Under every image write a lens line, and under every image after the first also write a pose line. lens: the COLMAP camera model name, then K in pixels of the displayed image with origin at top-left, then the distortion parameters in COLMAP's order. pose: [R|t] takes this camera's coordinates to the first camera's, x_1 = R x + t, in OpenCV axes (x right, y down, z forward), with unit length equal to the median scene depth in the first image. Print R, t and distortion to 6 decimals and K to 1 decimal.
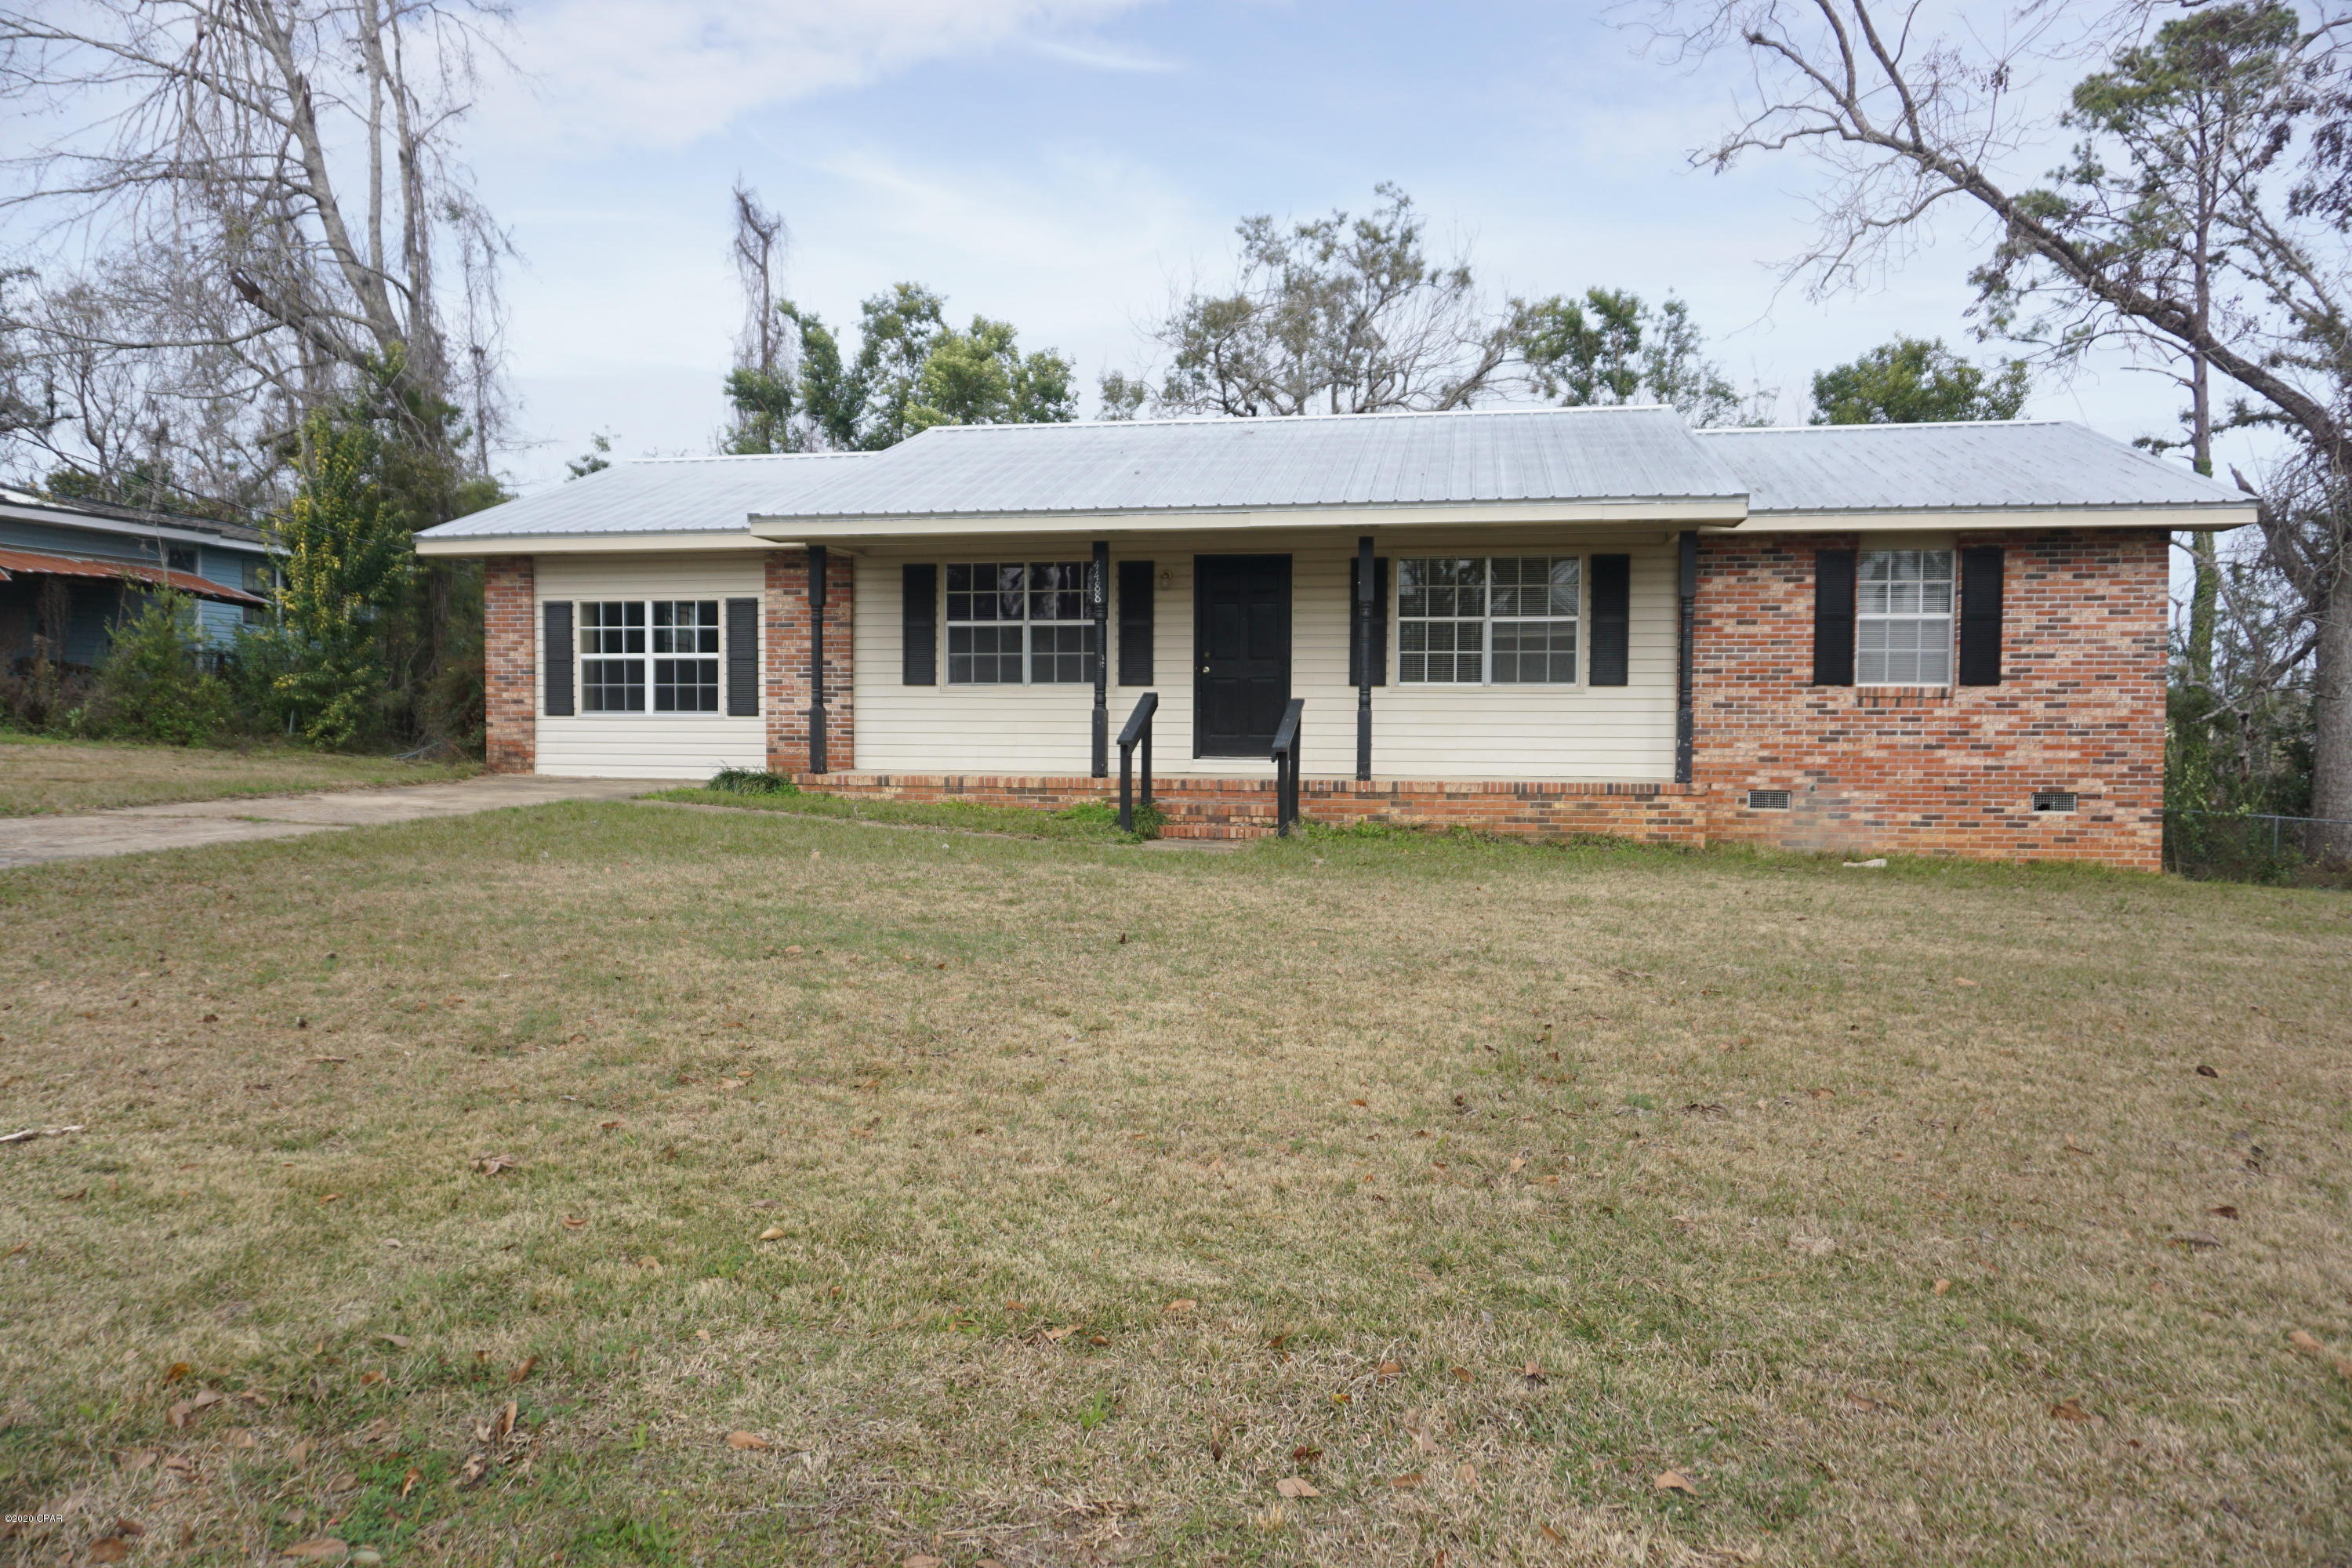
lens RADIAL K [[1630.2, 0, 1175.2], [0, 1630.2, 937.3], [0, 0, 1]] dist [-0.019502, 0.008758]
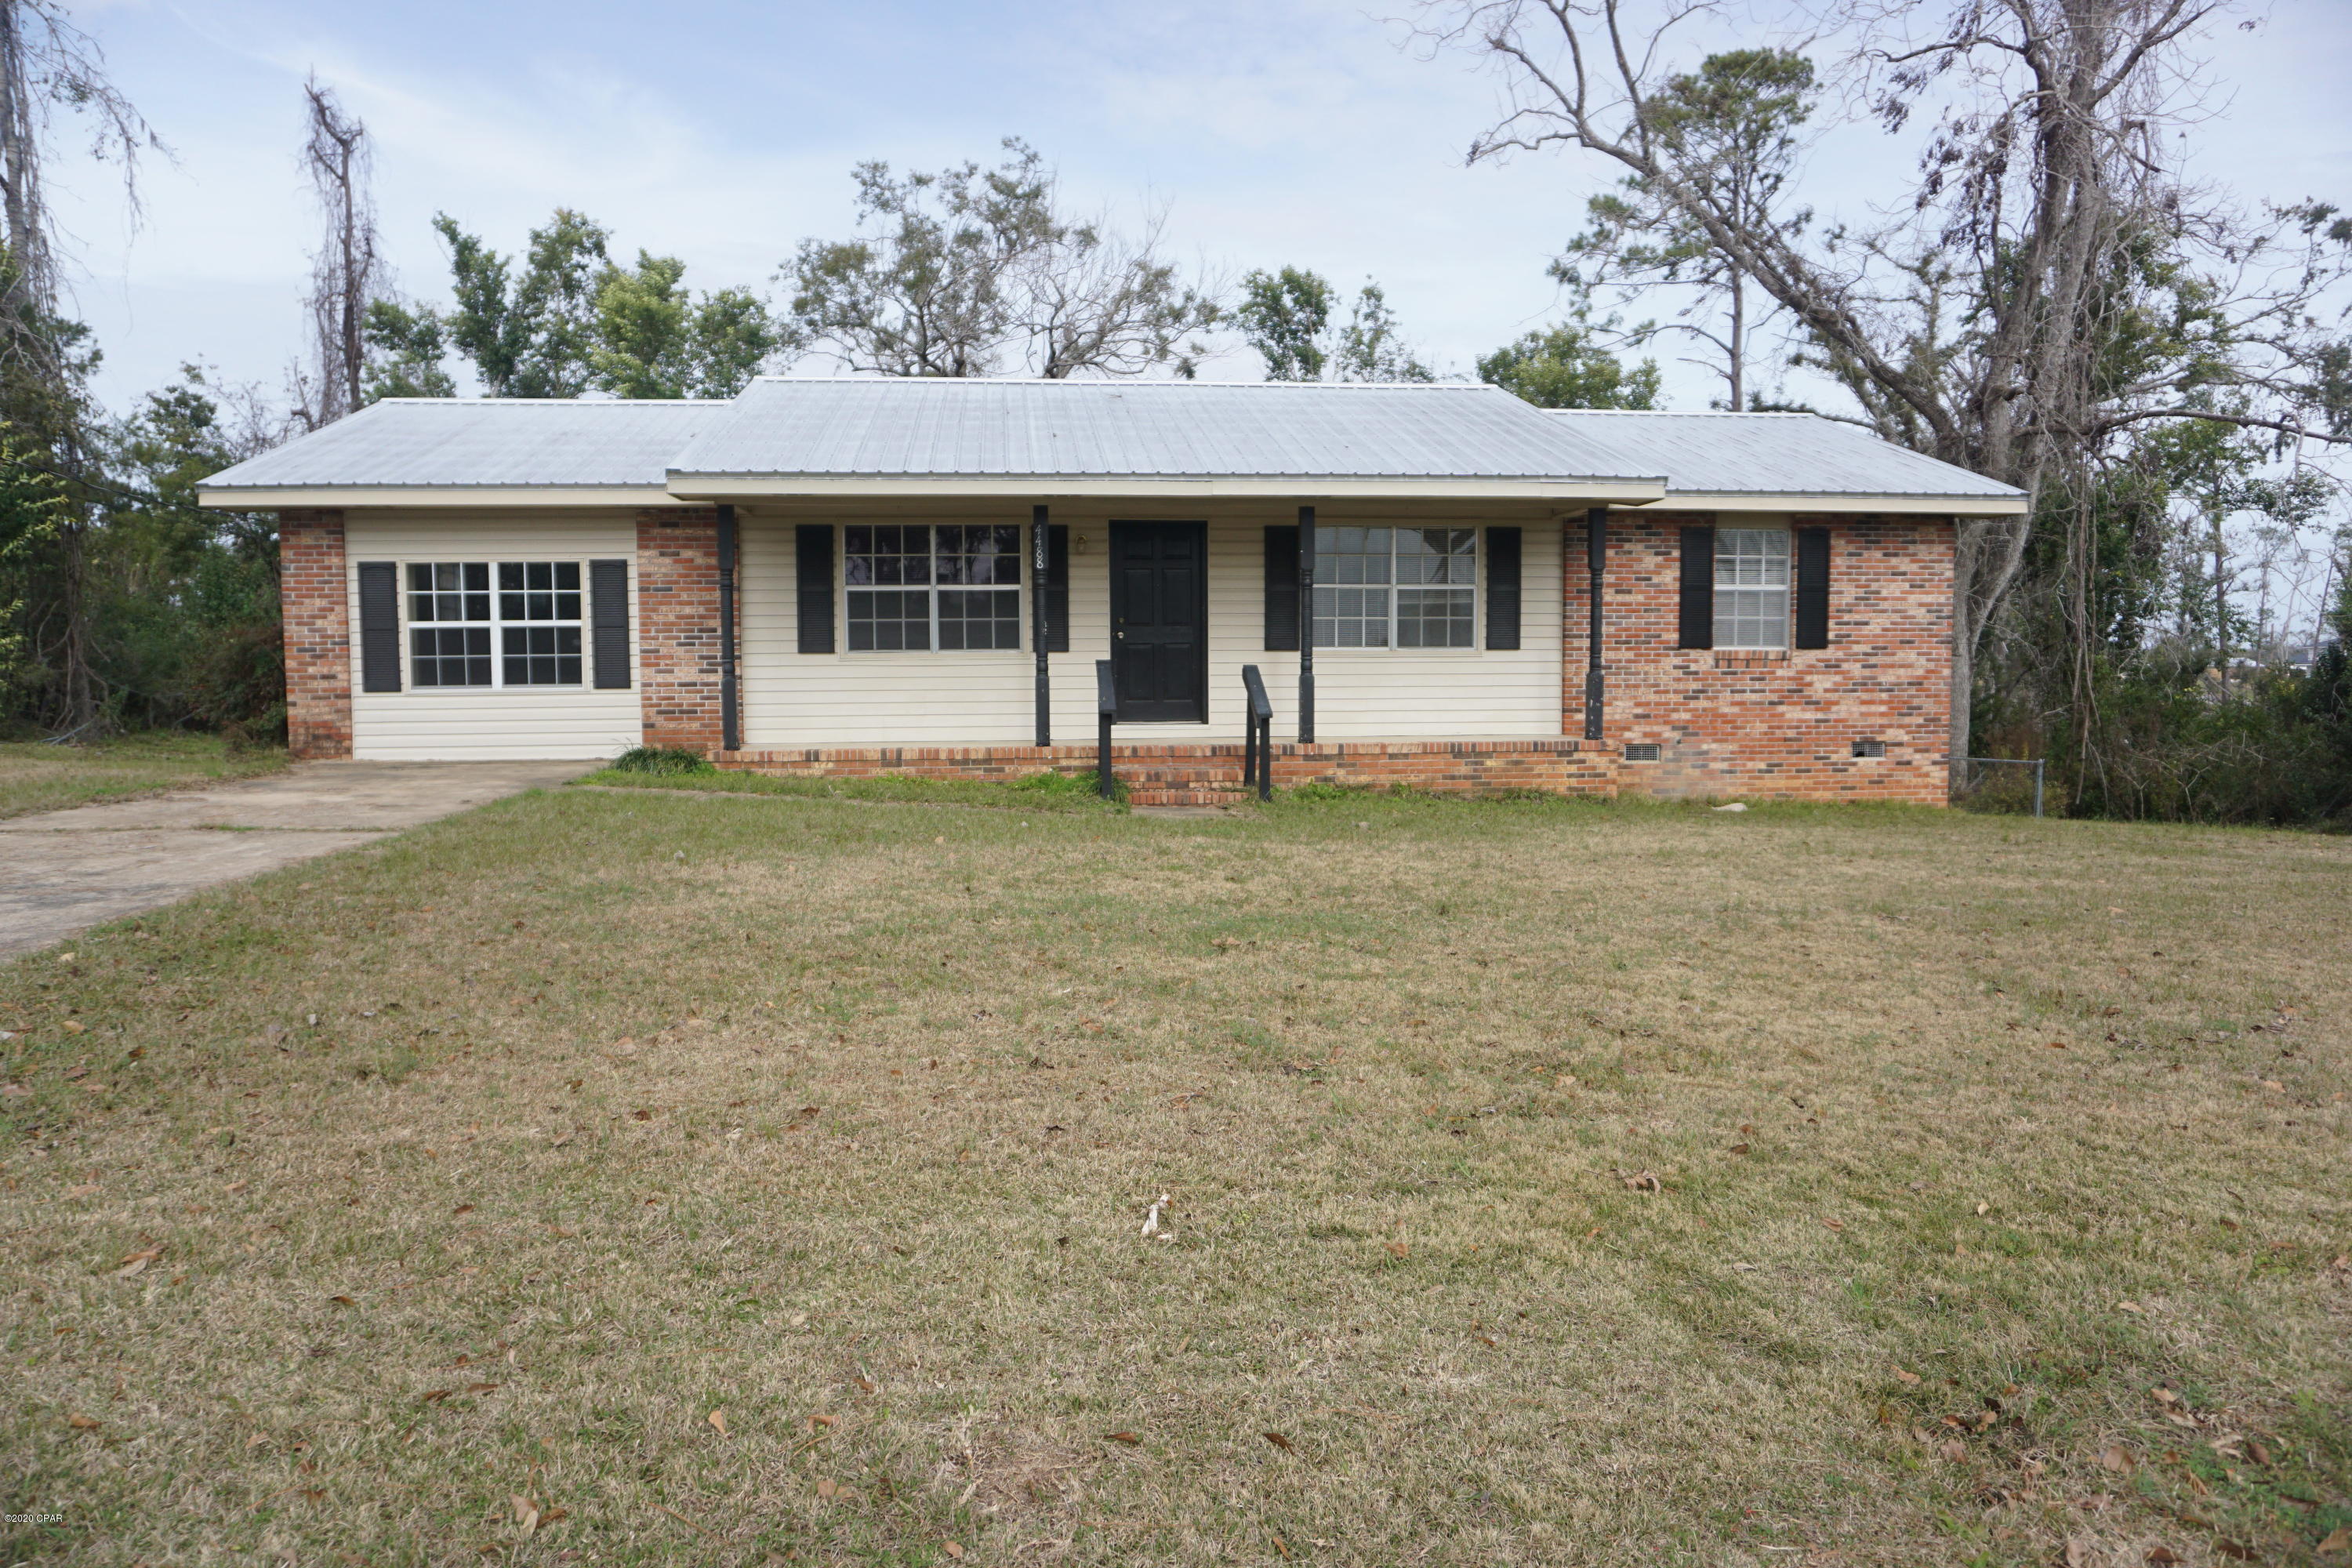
lens RADIAL K [[1642.2, 0, 1180.9], [0, 1642.2, 954.7], [0, 0, 1]] dist [-0.061825, 0.048567]
pose [[0.953782, -0.060968, 0.294250, -0.248128], [0.050310, 0.997779, 0.043664, -0.011021], [-0.296258, -0.026842, 0.954731, 0.027005]]
